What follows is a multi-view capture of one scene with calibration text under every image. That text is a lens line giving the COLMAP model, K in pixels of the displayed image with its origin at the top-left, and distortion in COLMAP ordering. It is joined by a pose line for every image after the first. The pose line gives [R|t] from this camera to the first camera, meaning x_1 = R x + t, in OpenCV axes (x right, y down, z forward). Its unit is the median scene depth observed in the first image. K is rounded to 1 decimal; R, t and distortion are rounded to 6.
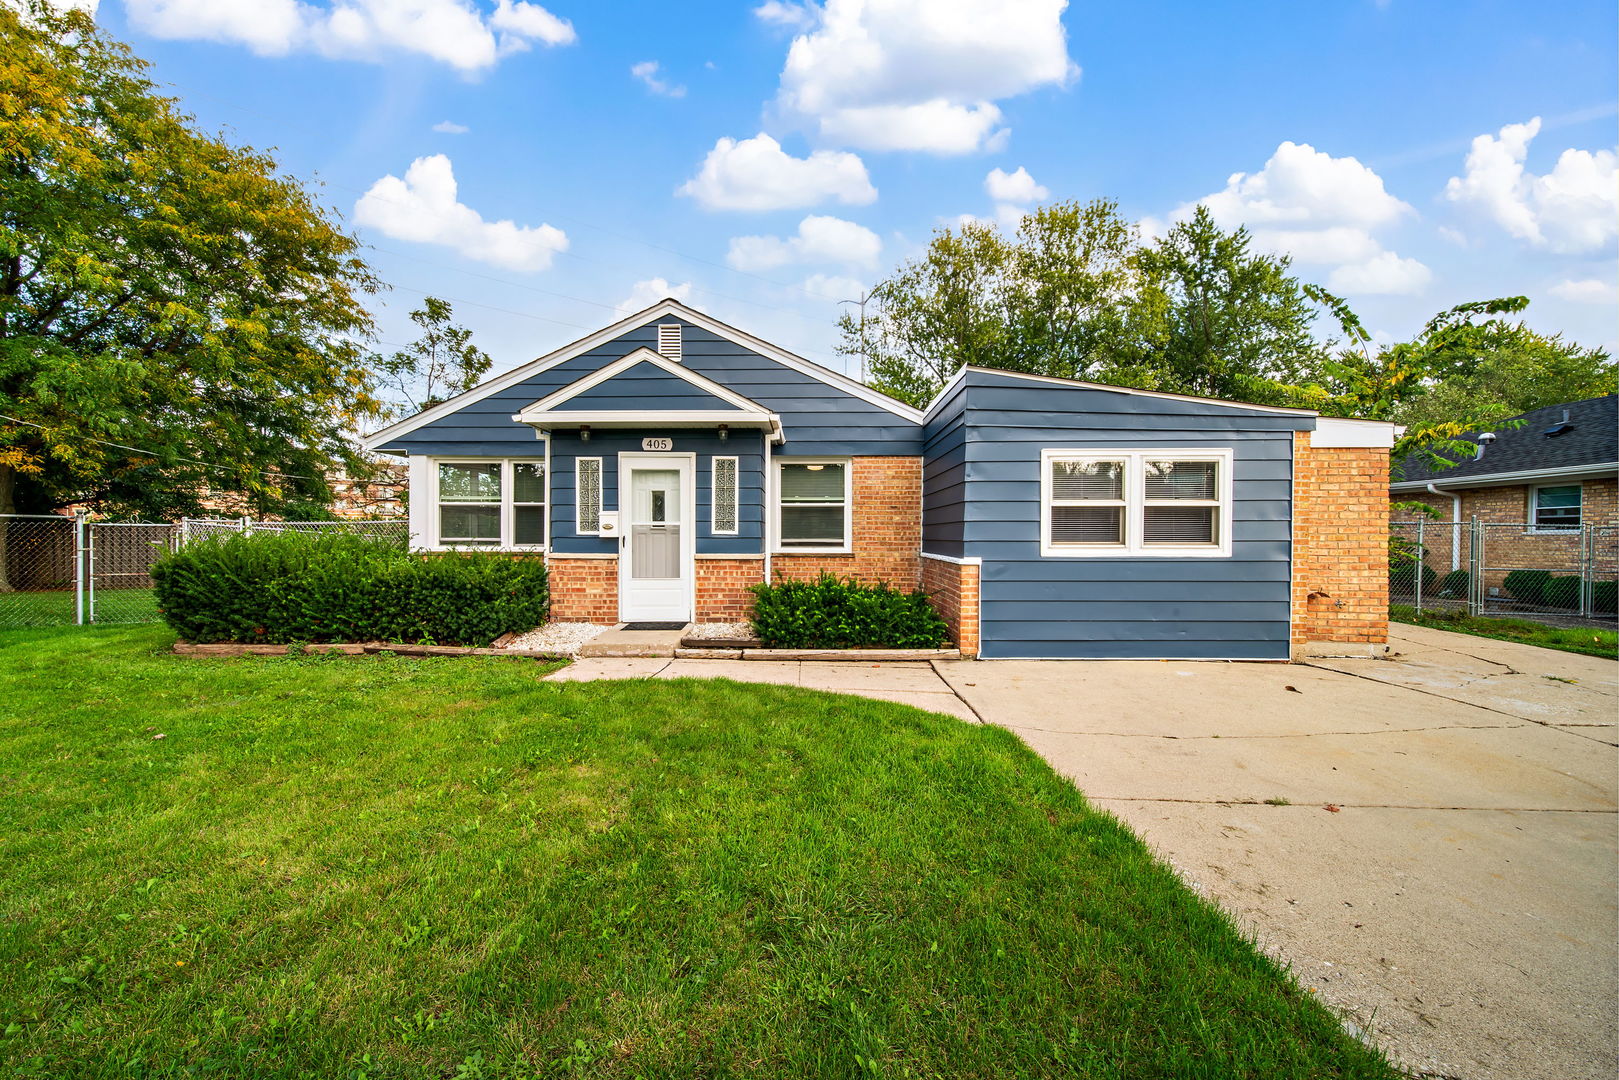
lens RADIAL K [[656.1, 0, 809.6], [0, 656.1, 564.8], [0, 0, 1]] dist [0.008242, -0.000214]
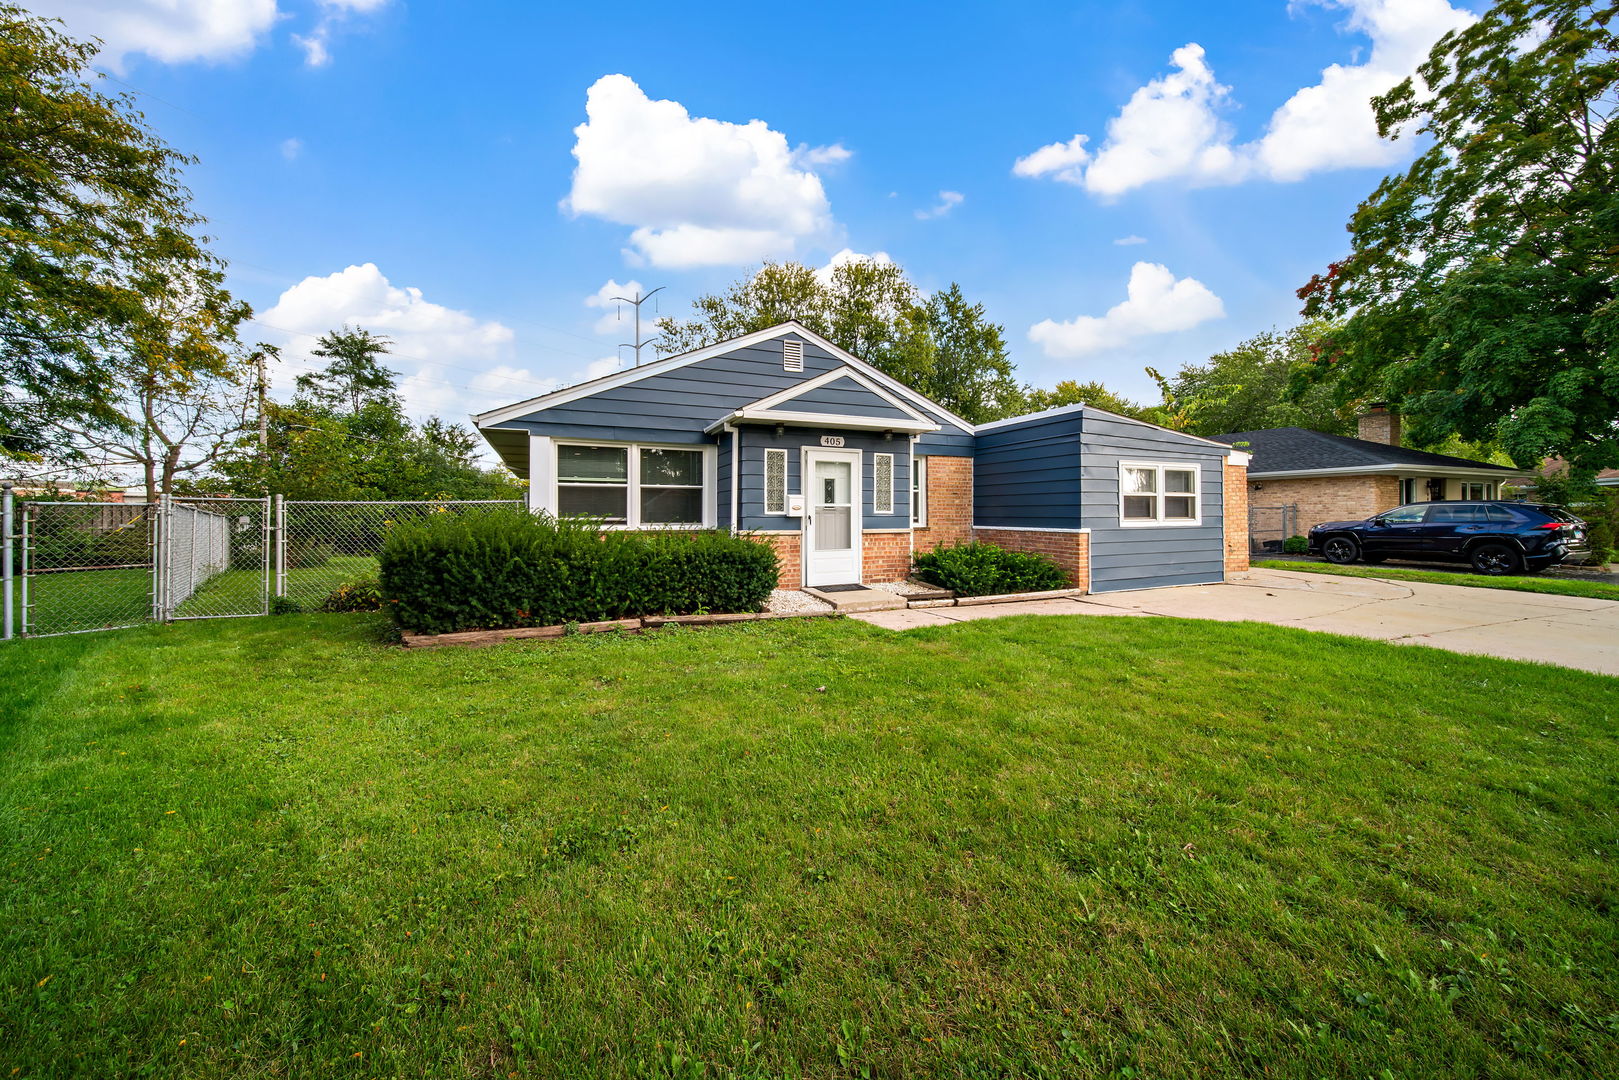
lens RADIAL K [[574.1, 0, 802.1], [0, 574.1, 529.6], [0, 0, 1]] dist [0.003411, -0.000339]
pose [[0.908011, -0.015657, 0.418653, -0.741875], [0.022036, 0.999703, -0.010405, -0.007097], [-0.418366, 0.018673, 0.908087, 0.043856]]
